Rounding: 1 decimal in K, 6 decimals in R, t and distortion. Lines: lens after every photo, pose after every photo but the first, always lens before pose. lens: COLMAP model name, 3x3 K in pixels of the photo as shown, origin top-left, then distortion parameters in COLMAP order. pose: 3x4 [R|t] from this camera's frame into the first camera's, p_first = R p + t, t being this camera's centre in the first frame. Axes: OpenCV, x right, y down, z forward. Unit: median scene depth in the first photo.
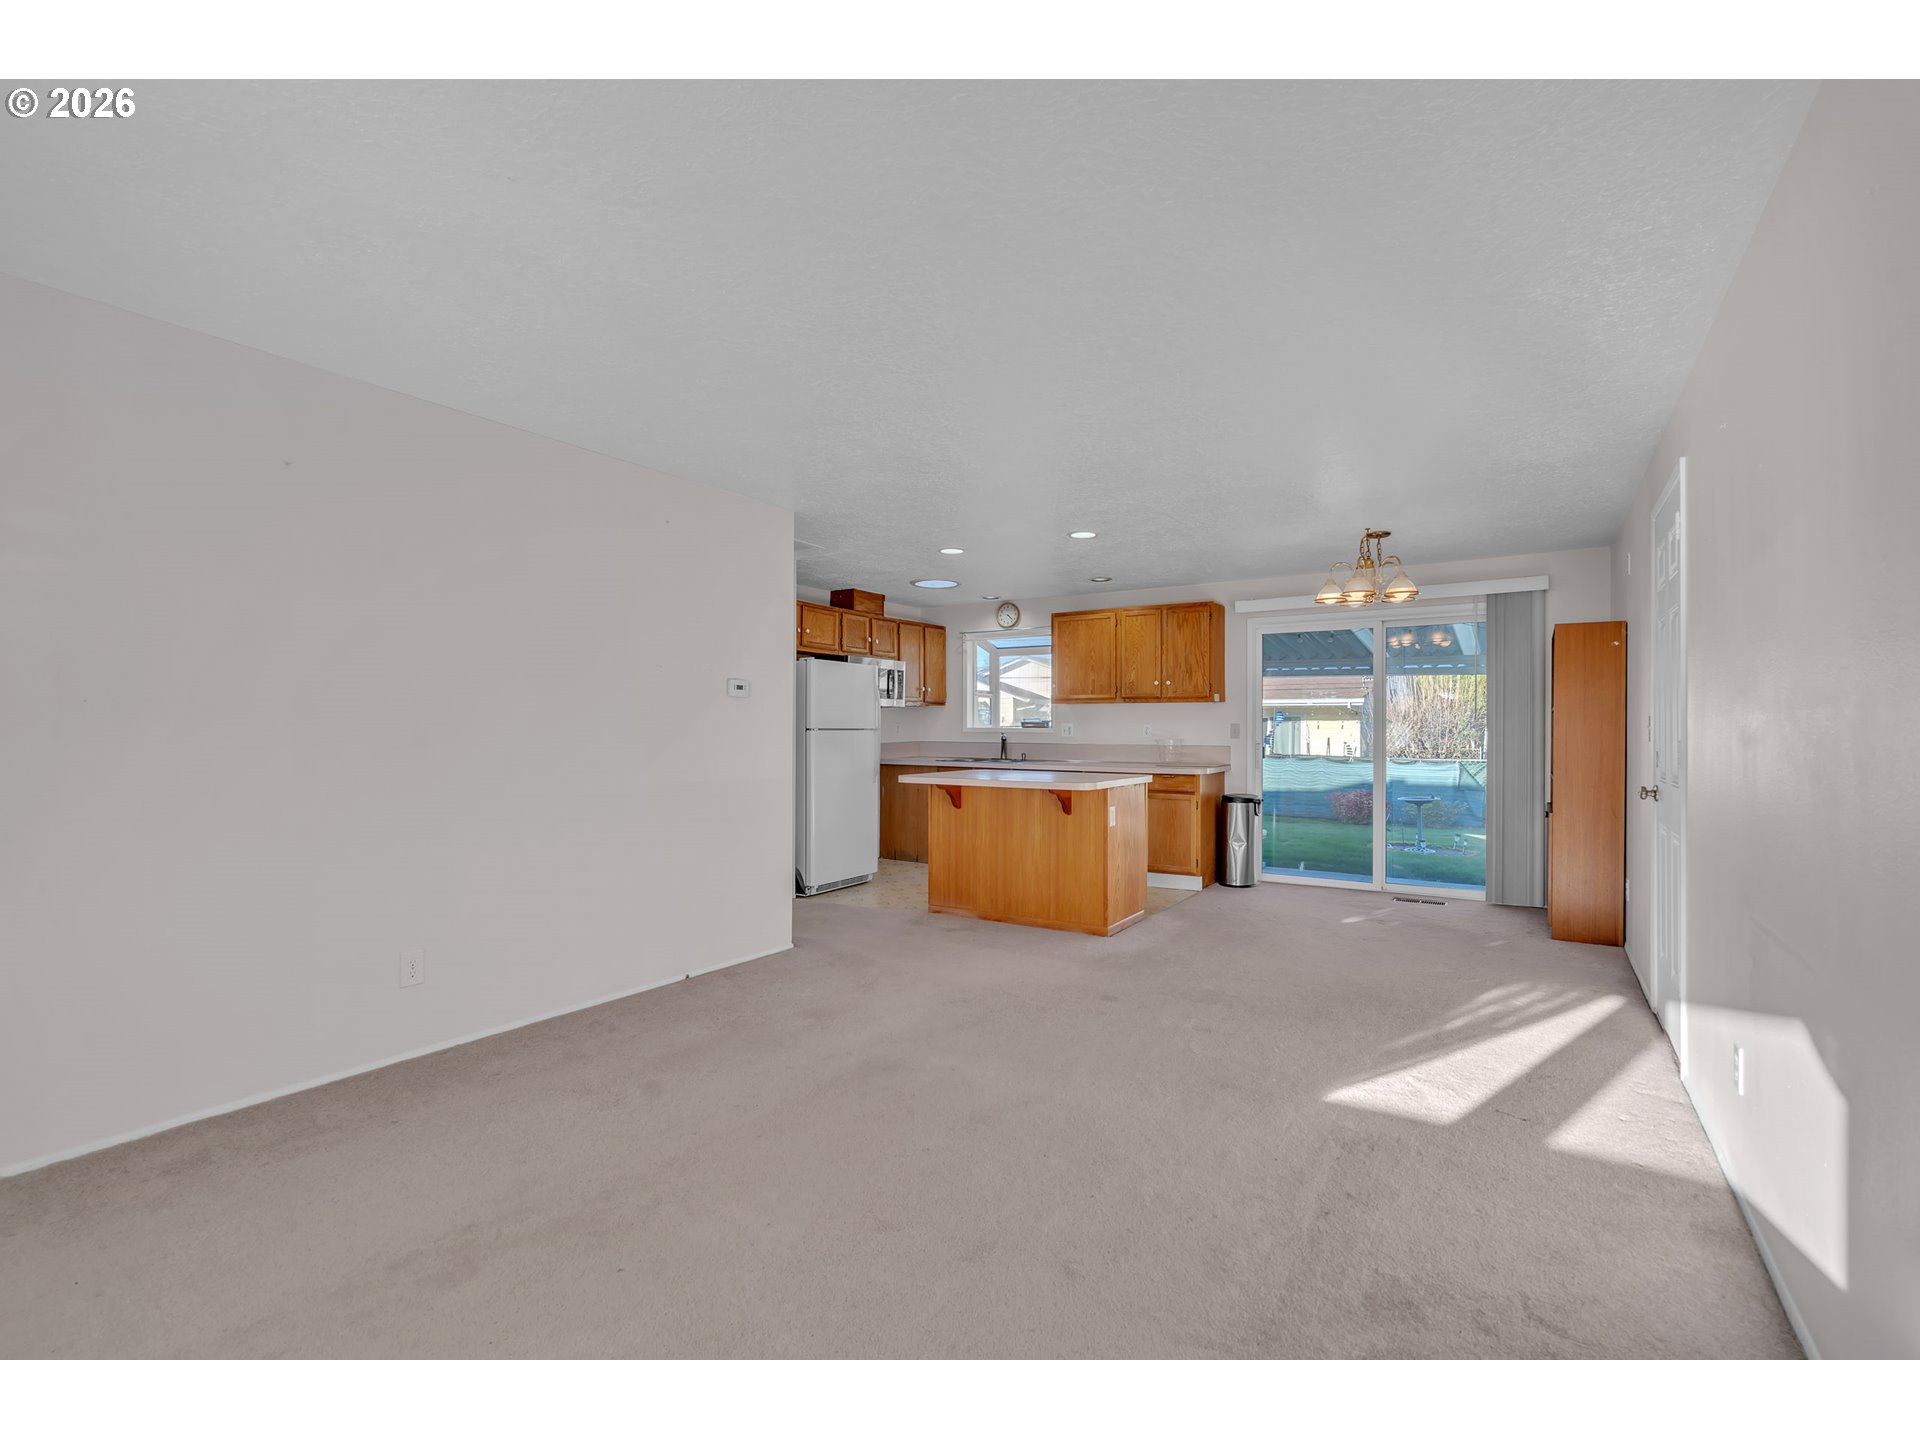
lens RADIAL K [[869.9, 0, 960.0], [0, 869.9, 720.0], [0, 0, 1]] dist [-0.010145, 0.001504]
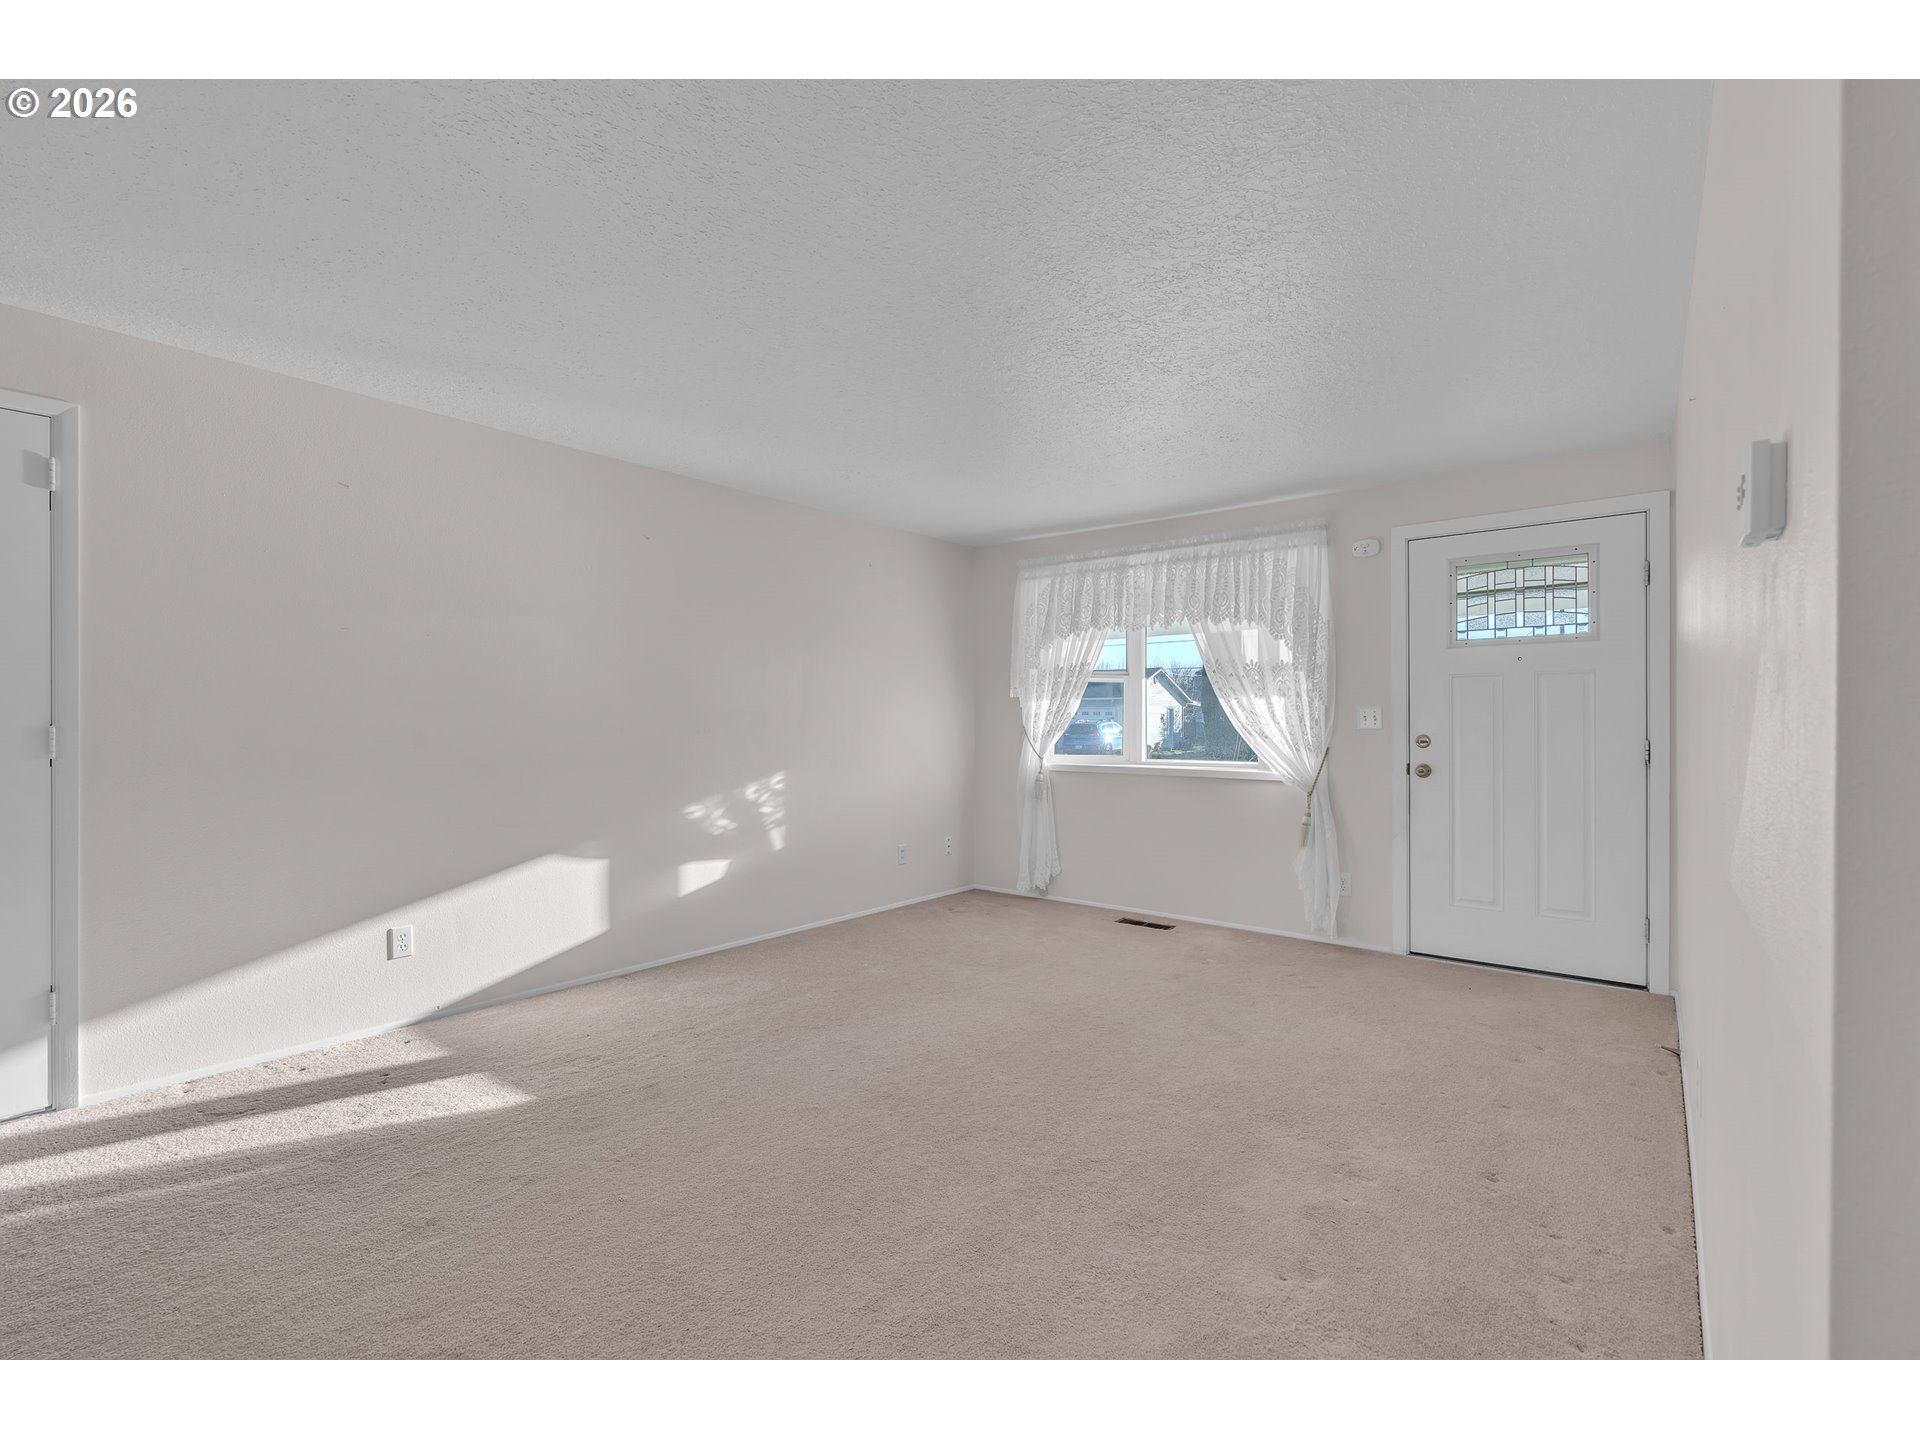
lens RADIAL K [[869.9, 0, 960.0], [0, 869.9, 720.0], [0, 0, 1]] dist [-0.010145, 0.001504]
pose [[-0.995571, -0.001270, 0.094005, -0.067067], [-0.001936, 0.999974, -0.006992, 0.005949], [-0.093993, -0.007143, -0.995547, 0.770569]]
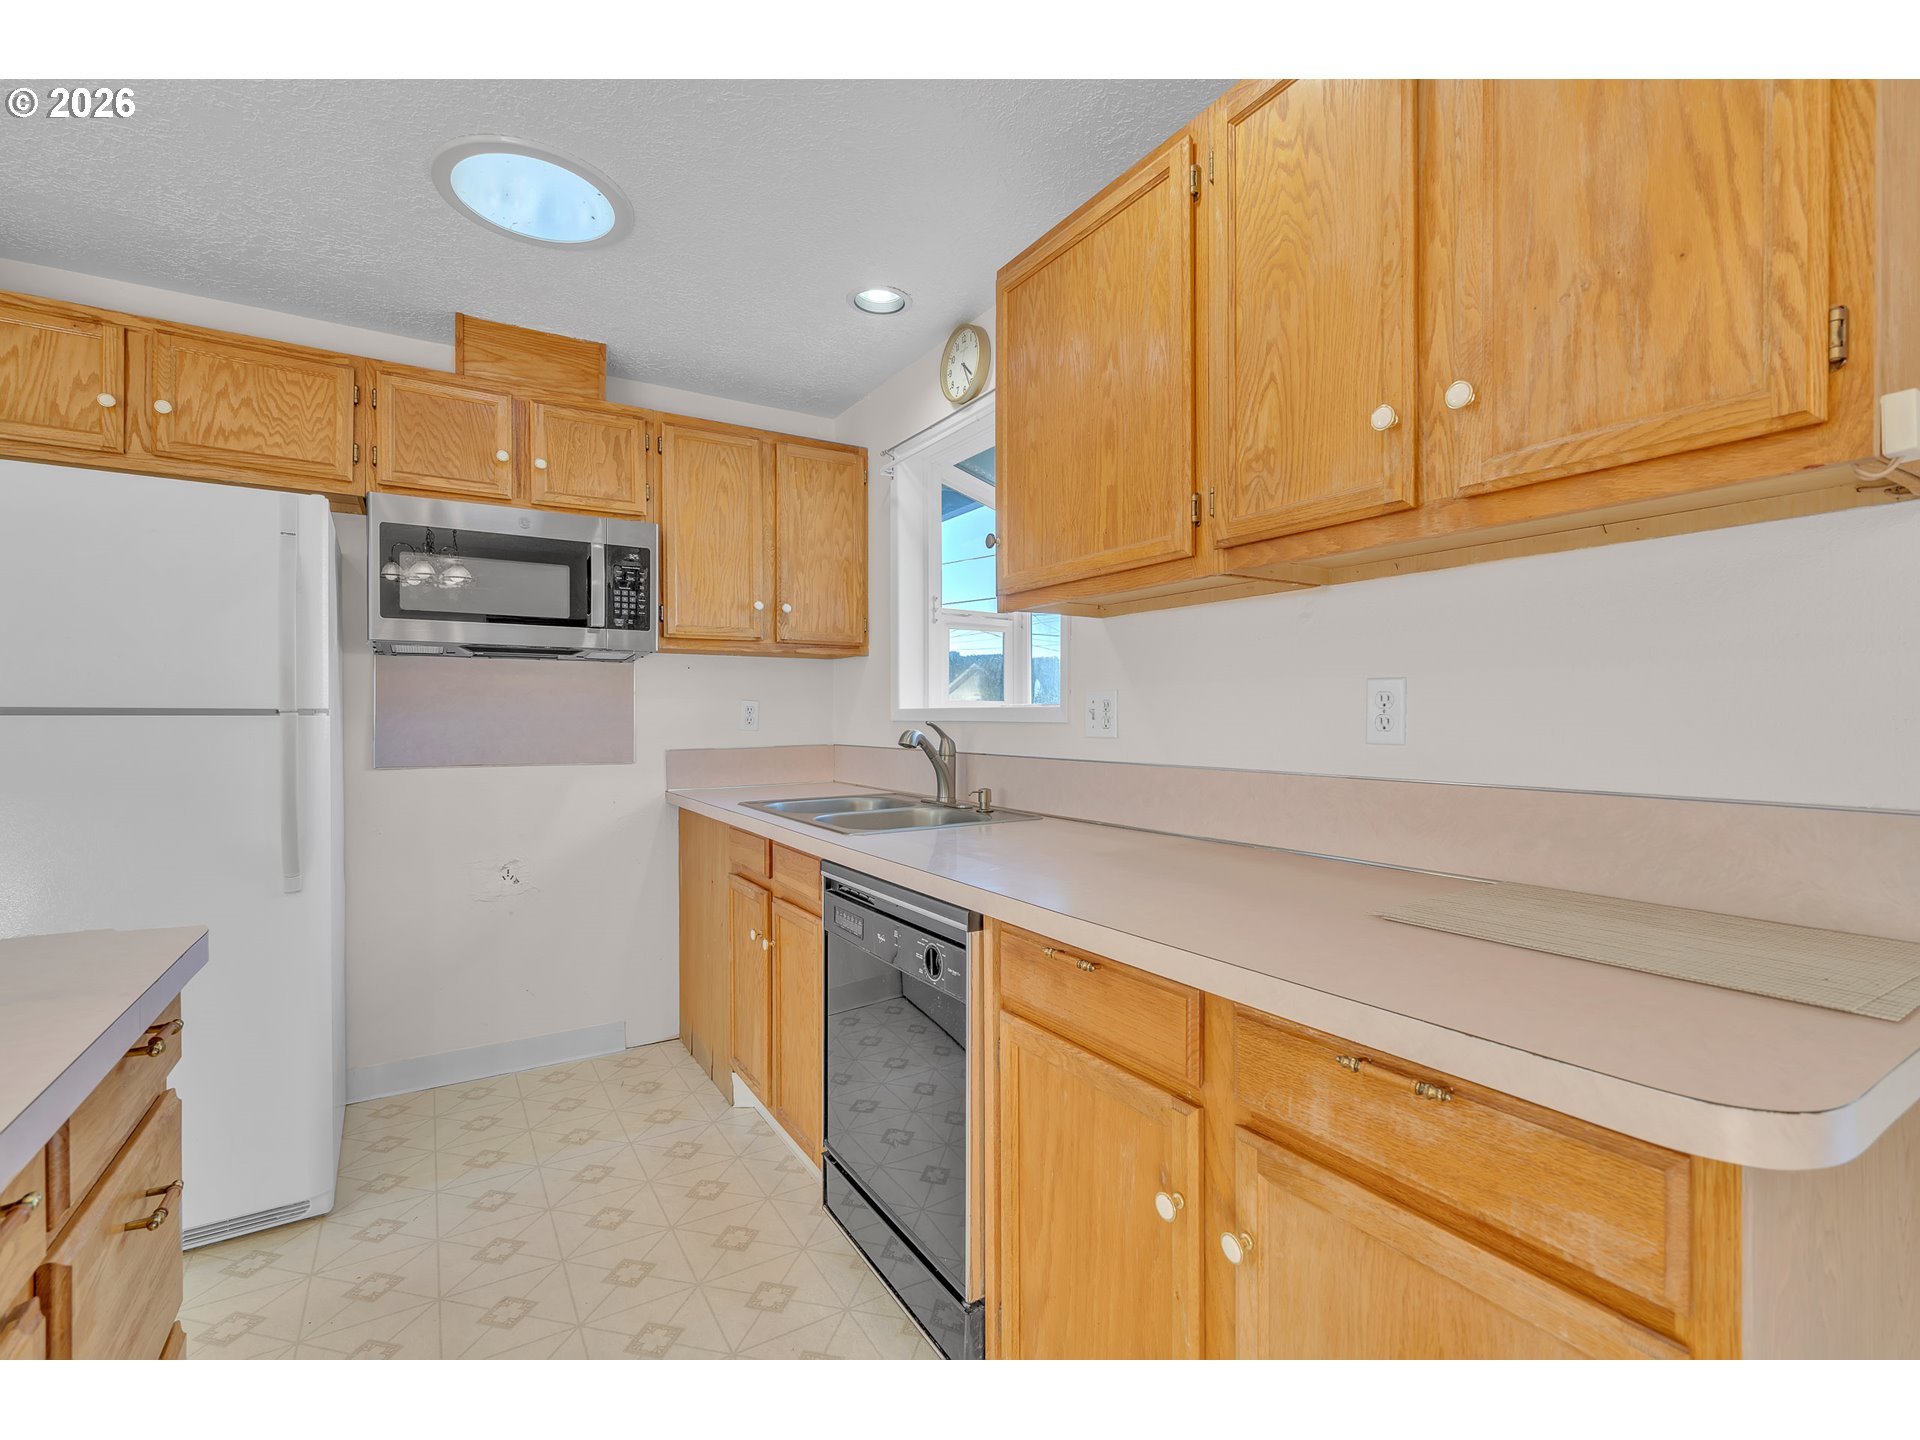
lens RADIAL K [[865.0, 0, 959.7], [0, 865.0, 722.9], [0, 0, 1]] dist [-0.000700, 0.000938]
pose [[0.907820, -0.002625, -0.419351, 0.220799], [0.008325, 0.999896, 0.011764, 0.012513], [0.419277, -0.014171, 0.907748, 0.812236]]
